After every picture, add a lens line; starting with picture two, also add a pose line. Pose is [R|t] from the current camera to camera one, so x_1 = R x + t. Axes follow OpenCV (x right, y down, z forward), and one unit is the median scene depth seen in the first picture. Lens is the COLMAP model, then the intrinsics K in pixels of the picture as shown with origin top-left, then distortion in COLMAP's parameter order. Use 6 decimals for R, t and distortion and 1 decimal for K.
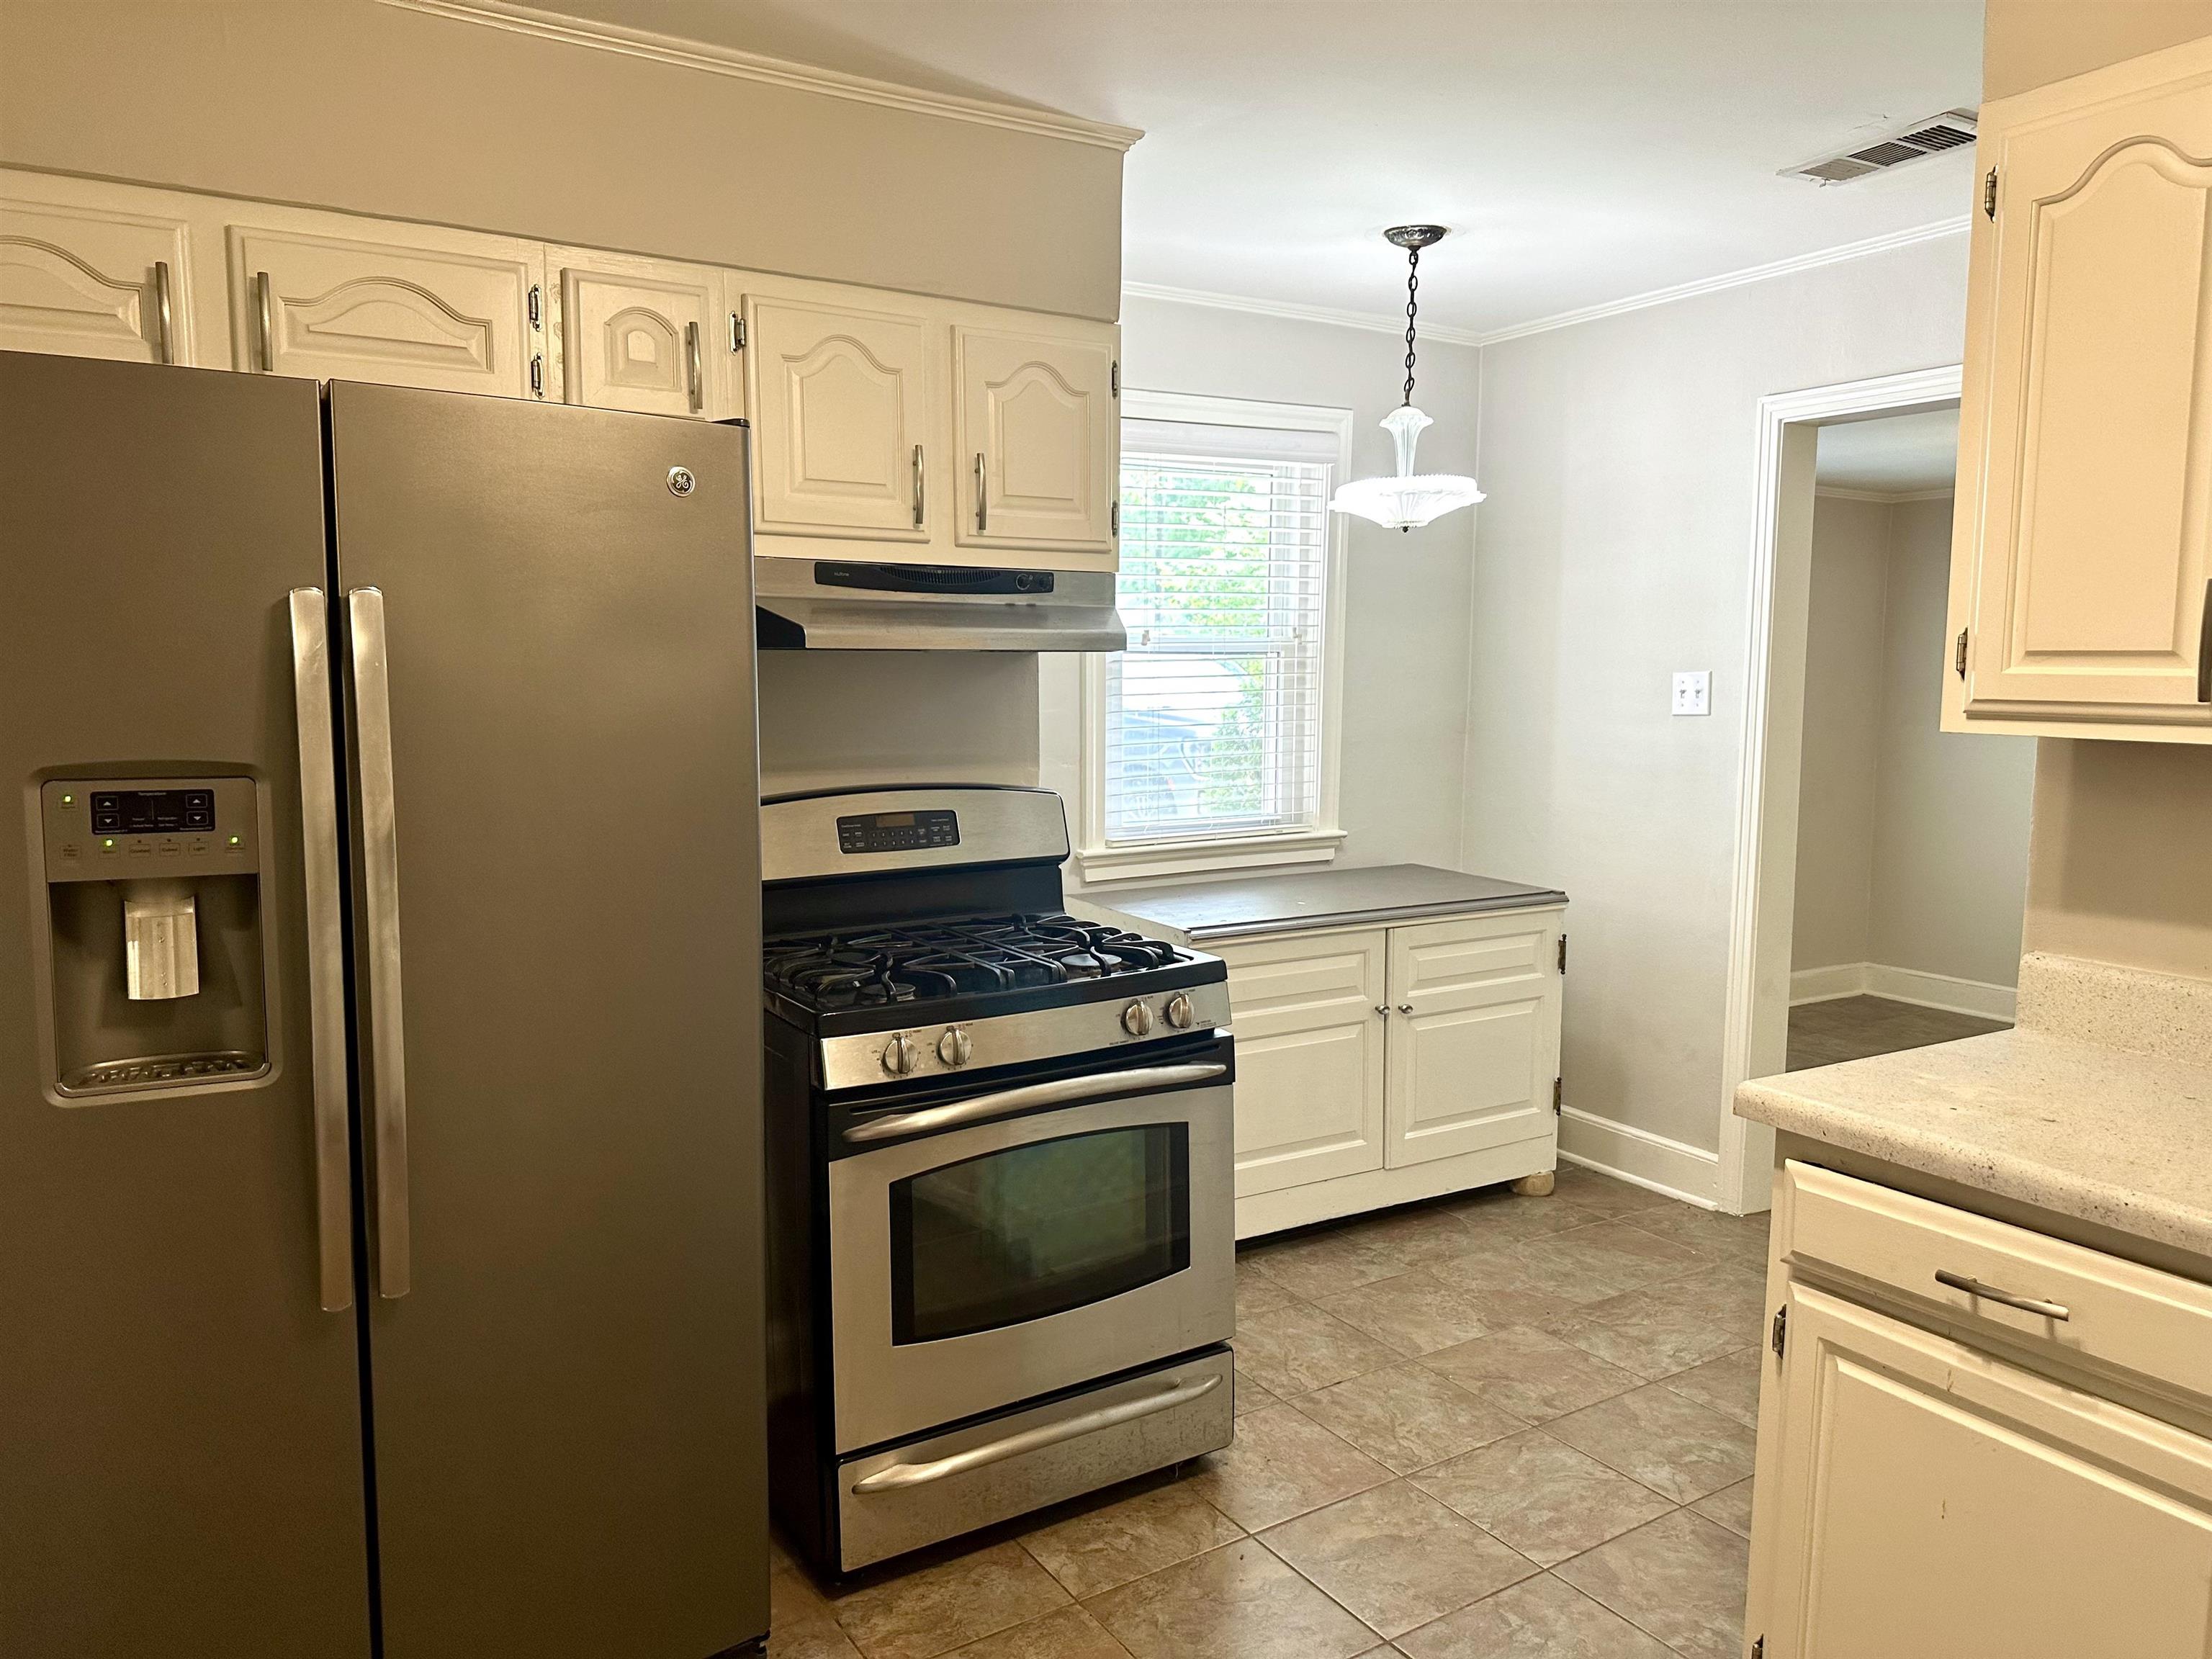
lens RADIAL K [[1563.5, 0, 1106.0], [0, 1563.5, 829.5], [0, 0, 1]] dist [-0.002174, -0.000743]
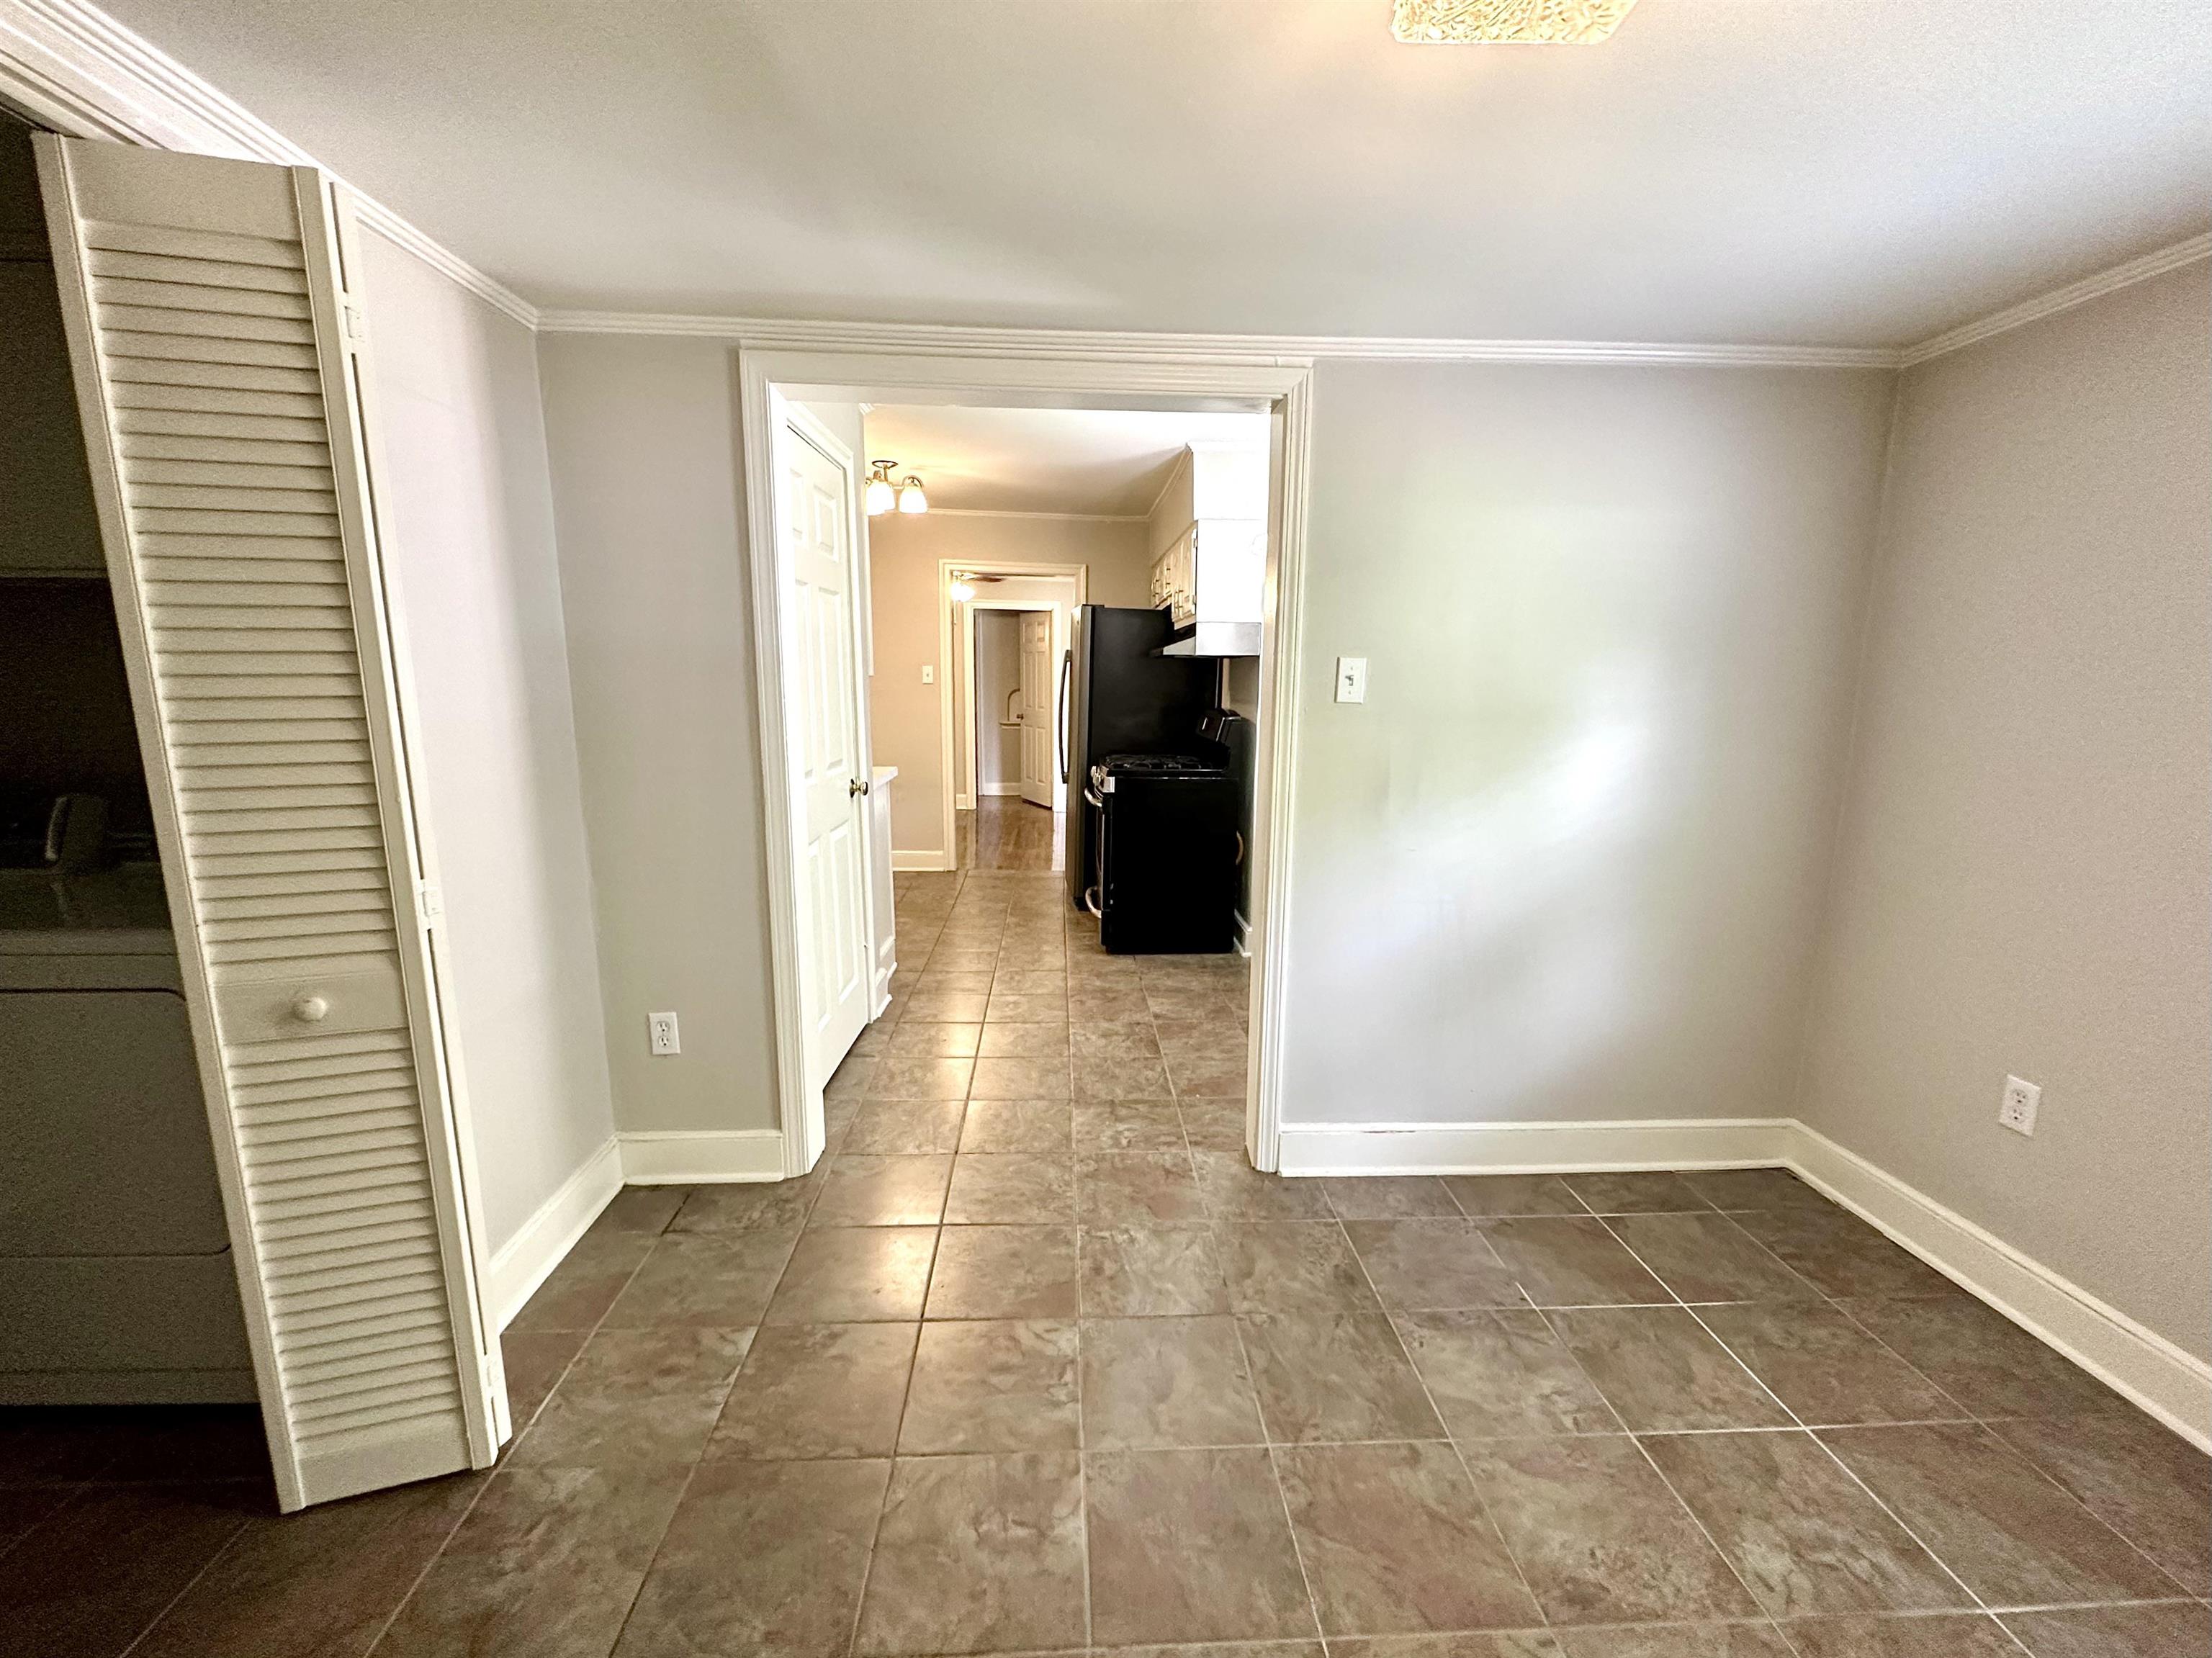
lens RADIAL K [[892.0, 0, 1106.0], [0, 892.0, 829.0], [0, 0, 1]] dist [0.000007, -0.000001]
pose [[-0.473551, 0.148064, -0.868232, 1.227607], [-0.096799, 0.971048, 0.218394, -0.138419], [0.875431, 0.187465, -0.445509, 1.433028]]
